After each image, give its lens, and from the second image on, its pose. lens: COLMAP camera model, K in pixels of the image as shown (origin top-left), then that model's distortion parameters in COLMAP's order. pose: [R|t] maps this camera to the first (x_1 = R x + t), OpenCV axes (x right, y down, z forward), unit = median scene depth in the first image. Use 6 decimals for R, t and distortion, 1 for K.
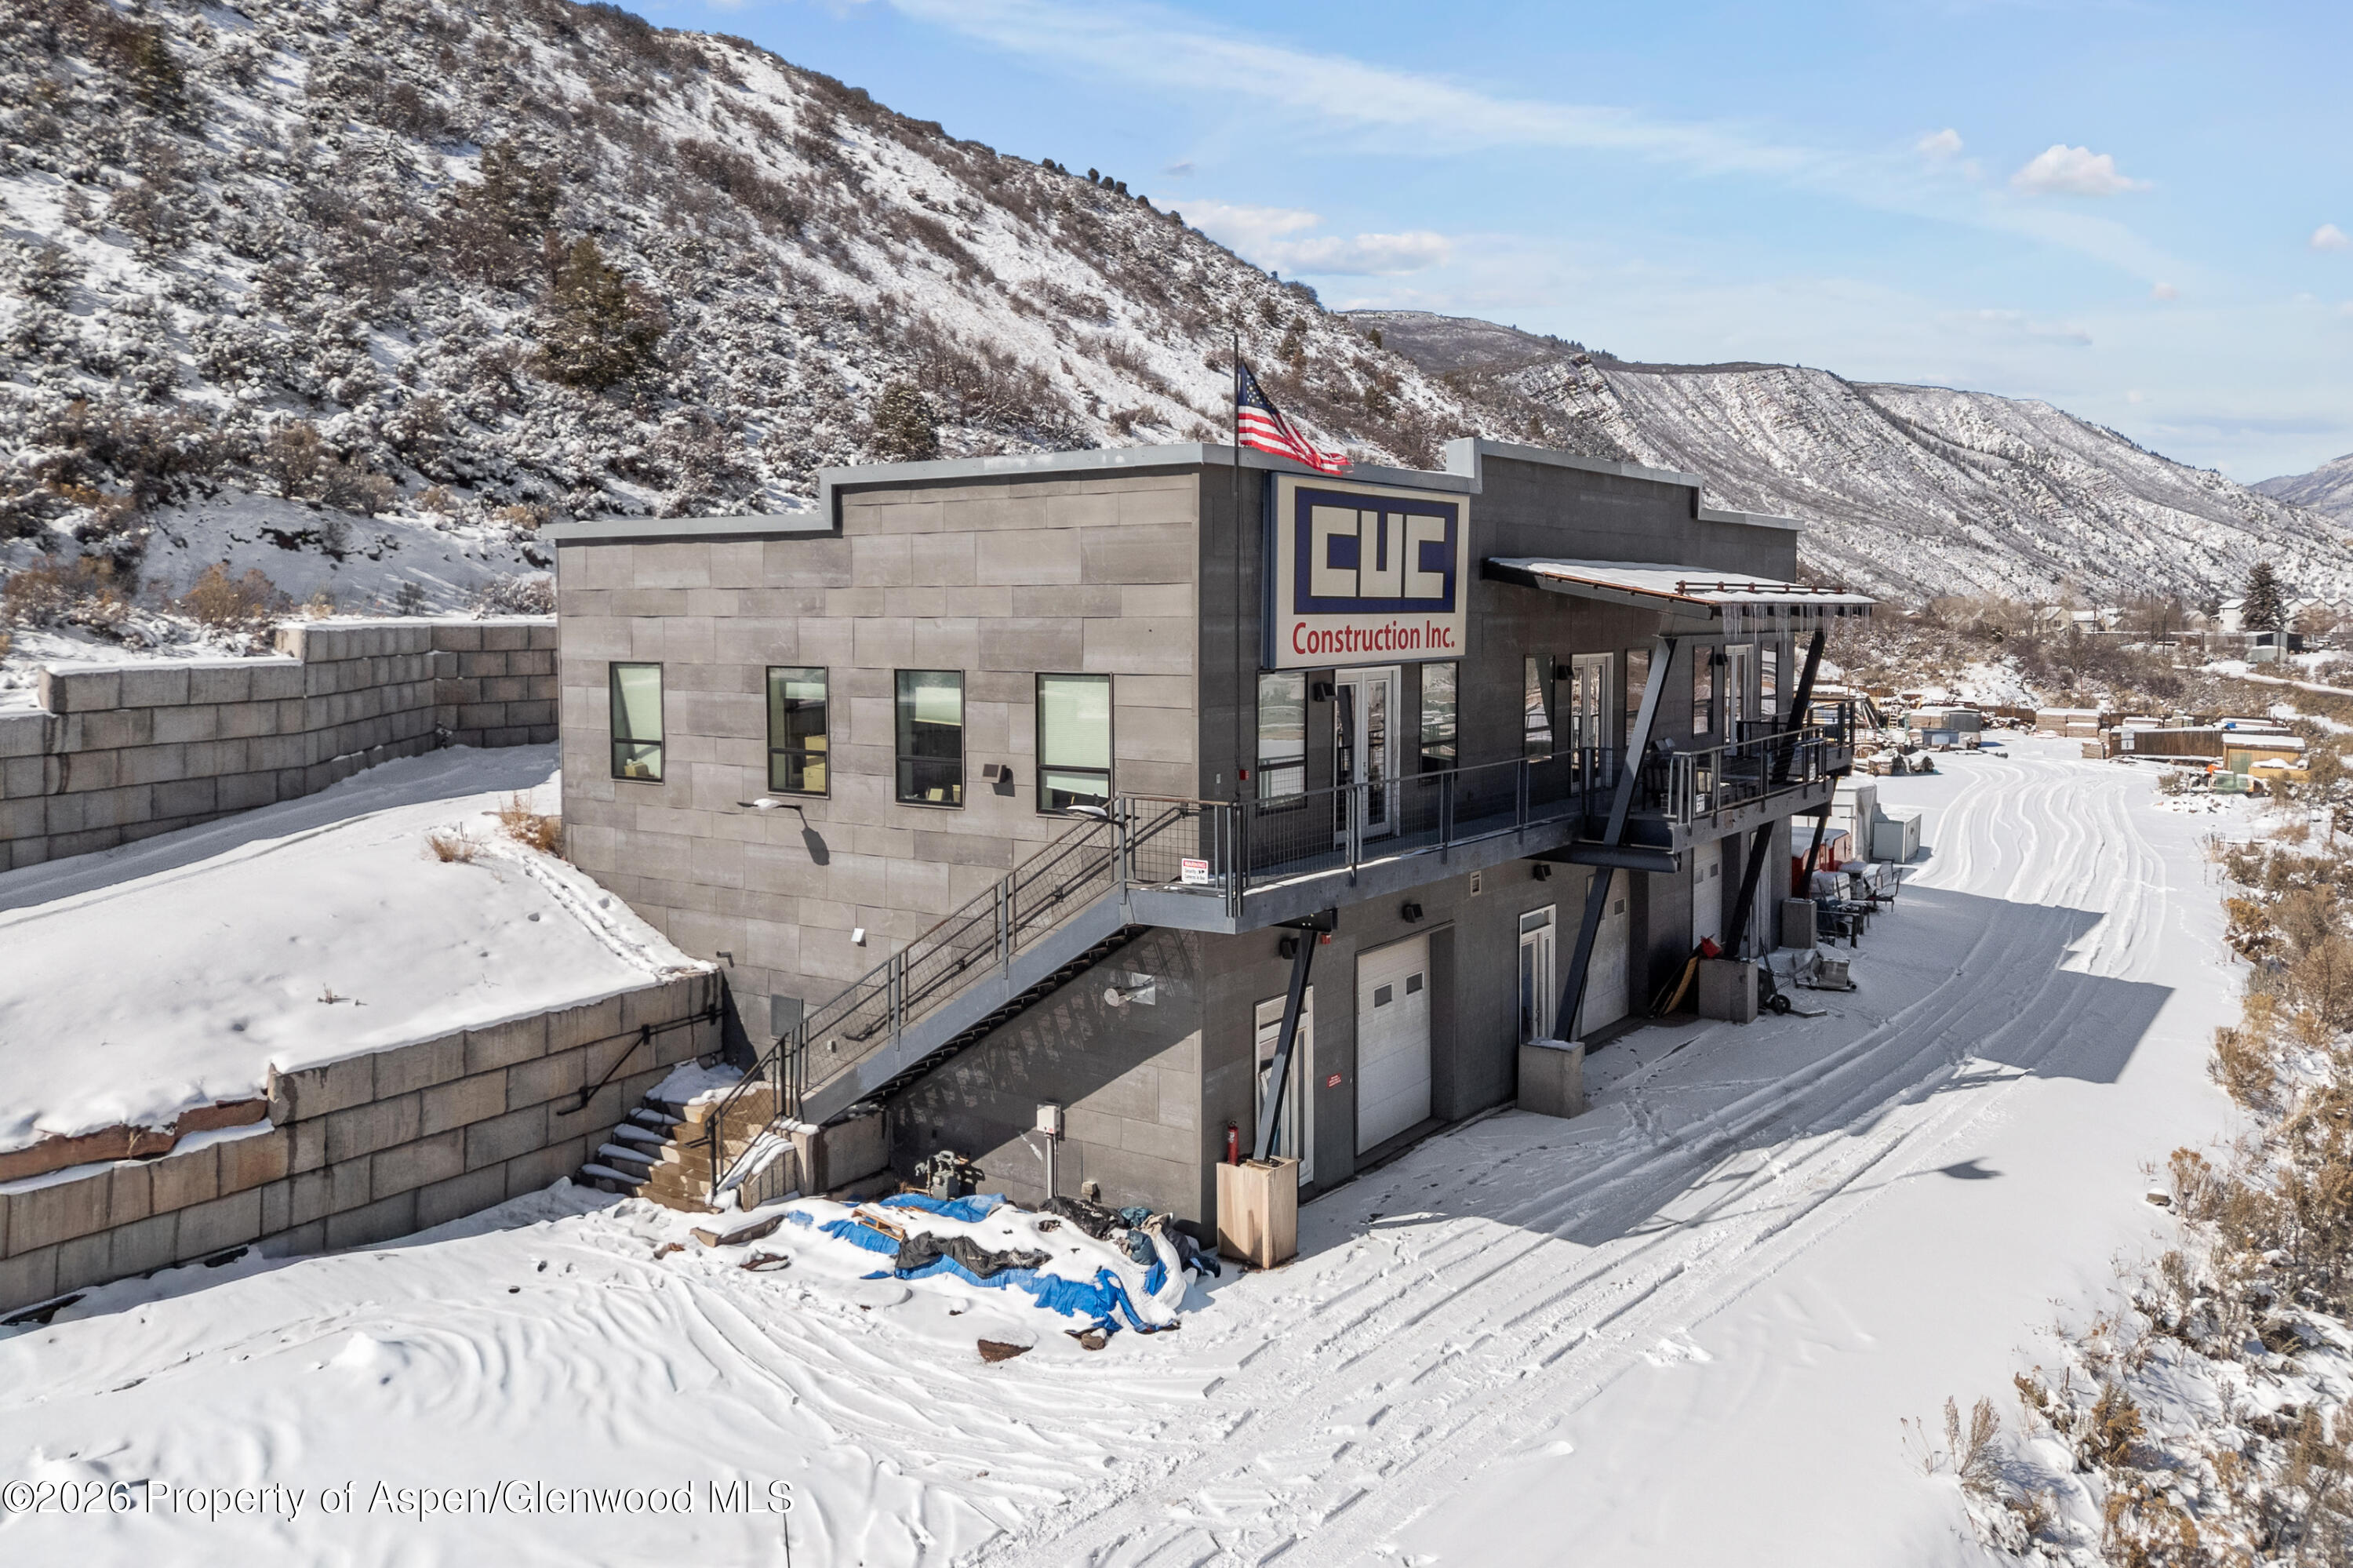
lens RADIAL K [[1850.4, 0, 1176.5], [0, 1850.4, 784.0], [0, 0, 1]] dist [0.096264, -0.154242]
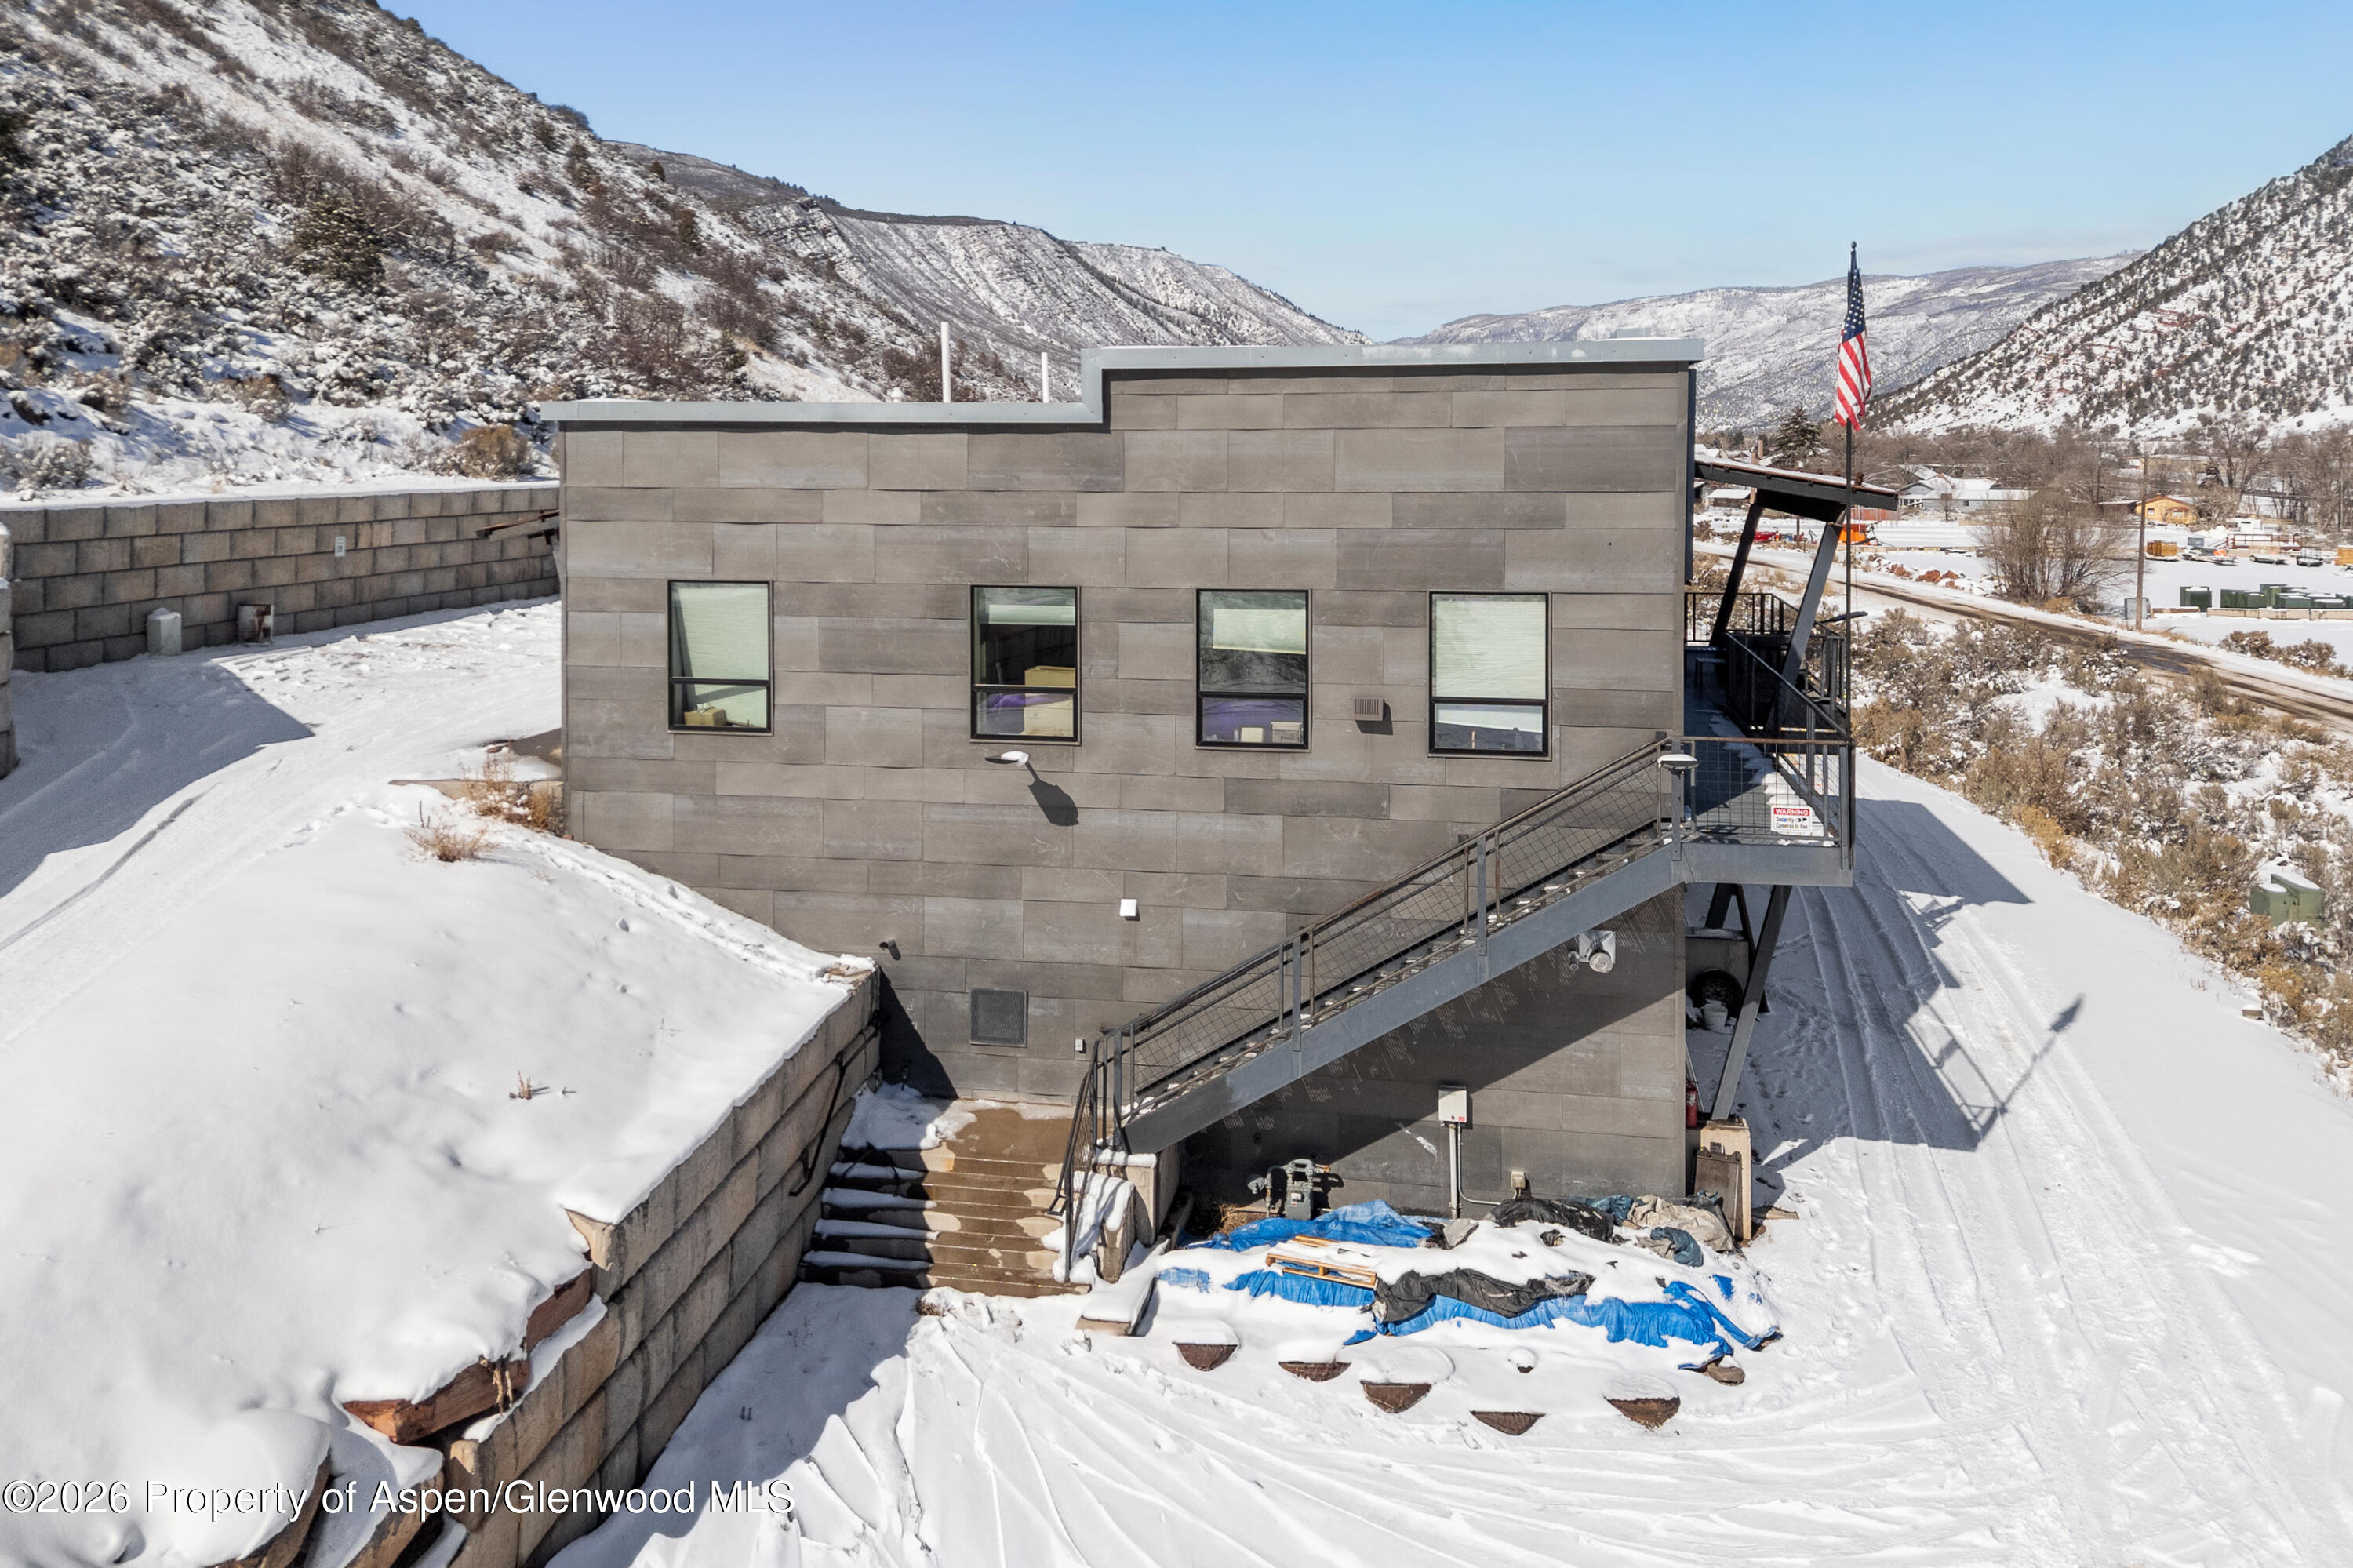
lens RADIAL K [[1788.2, 0, 1181.3], [0, 1788.2, 548.0], [0, 0, 1]] dist [0.073904, -0.078531]
pose [[0.896972, -0.025352, 0.441360, -0.280971], [0.039778, 0.998933, -0.023461, -0.033519], [-0.440295, 0.038600, 0.897023, 0.149002]]
